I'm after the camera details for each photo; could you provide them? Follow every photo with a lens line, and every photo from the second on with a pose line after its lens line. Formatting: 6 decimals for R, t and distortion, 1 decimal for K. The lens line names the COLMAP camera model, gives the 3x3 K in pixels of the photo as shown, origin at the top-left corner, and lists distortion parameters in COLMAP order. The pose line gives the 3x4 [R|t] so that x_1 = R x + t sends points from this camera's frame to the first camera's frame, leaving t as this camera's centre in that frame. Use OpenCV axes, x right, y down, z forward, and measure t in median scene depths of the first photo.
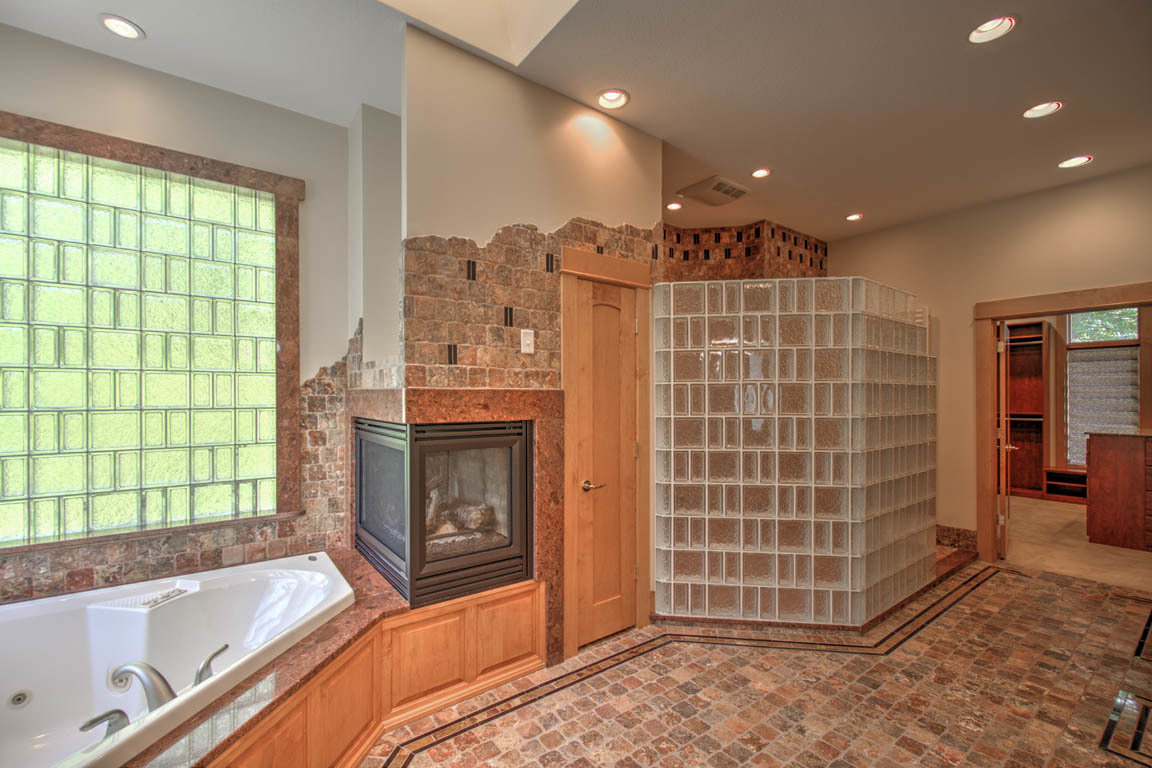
lens RADIAL K [[497.9, 0, 578.2], [0, 497.9, 395.2], [0, 0, 1]] dist [-0.003753, -0.000302]
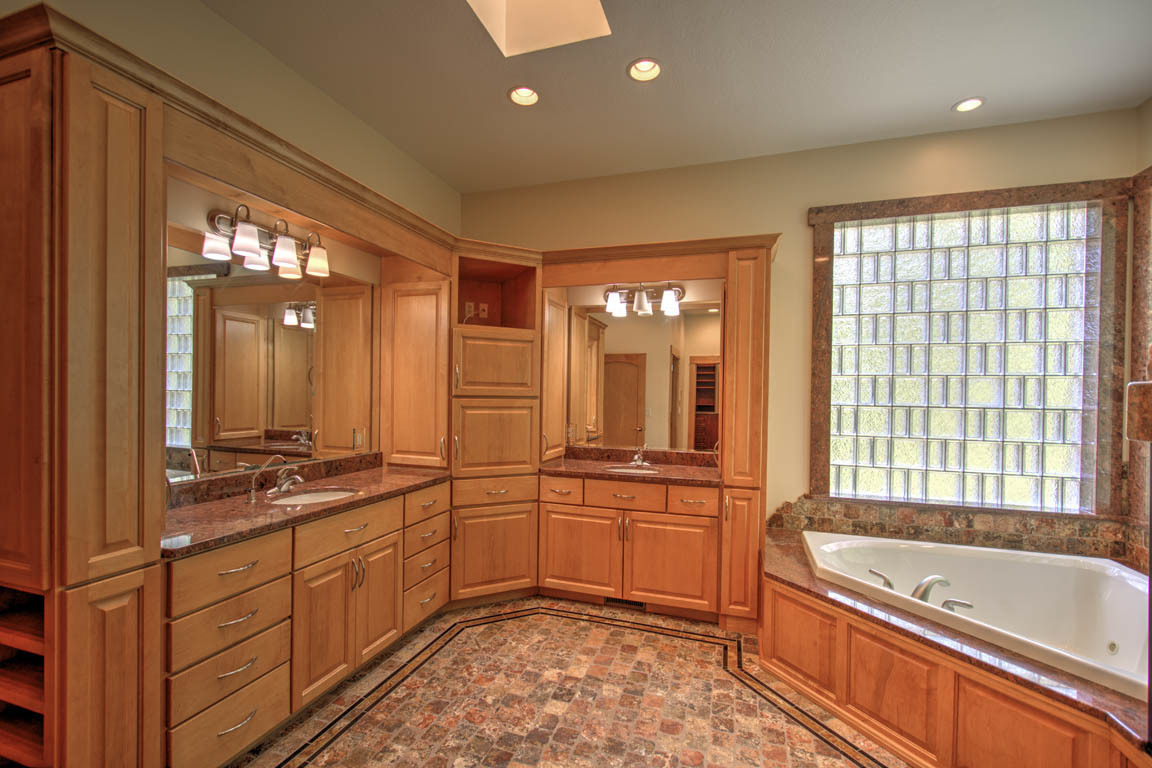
lens RADIAL K [[497.9, 0, 578.4], [0, 497.9, 391.6], [0, 0, 1]] dist [-0.003753, -0.000302]
pose [[0.581960, -0.003940, -0.813208, -0.436880], [-0.015799, 0.999745, -0.016150, 0.025621], [0.813064, 0.022247, 0.581750, -0.491442]]
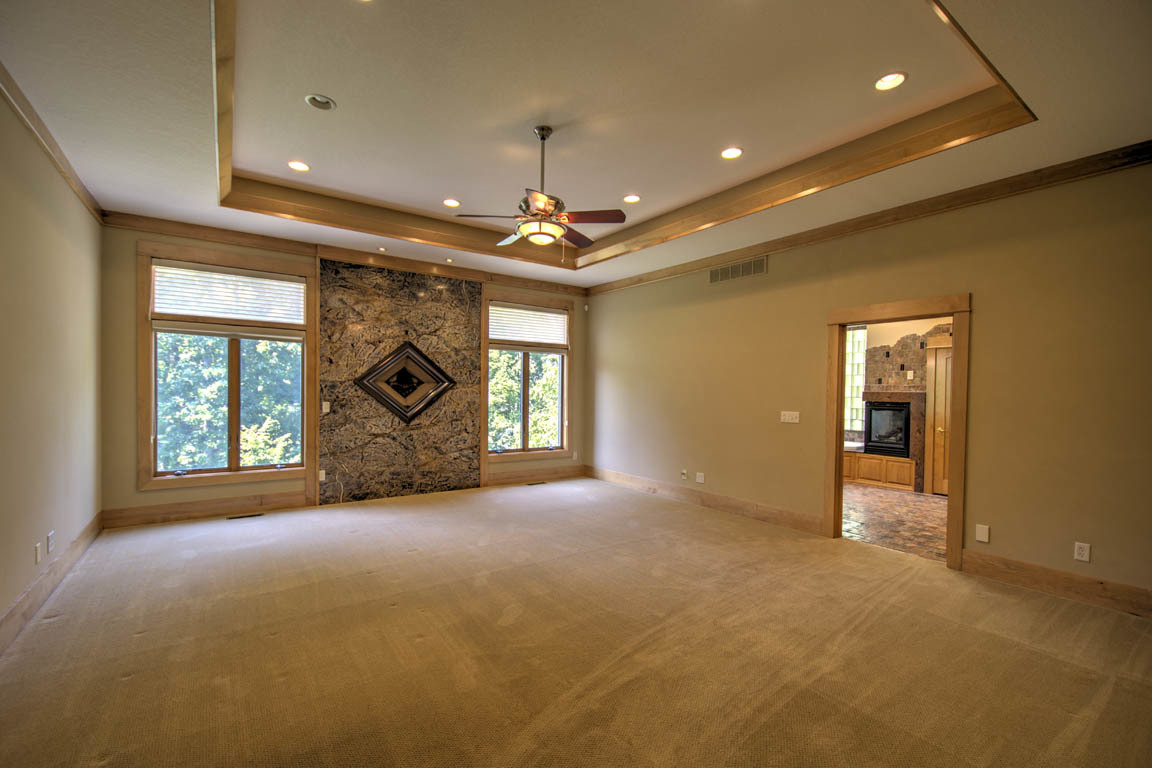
lens RADIAL K [[497.9, 0, 573.7], [0, 497.9, 392.3], [0, 0, 1]] dist [-0.003753, -0.000302]
pose [[-0.025737, 0.003237, -0.999664, 2.819209], [-0.020867, 0.999775, 0.003774, 0.019740], [0.999451, 0.020957, -0.025664, -0.861492]]
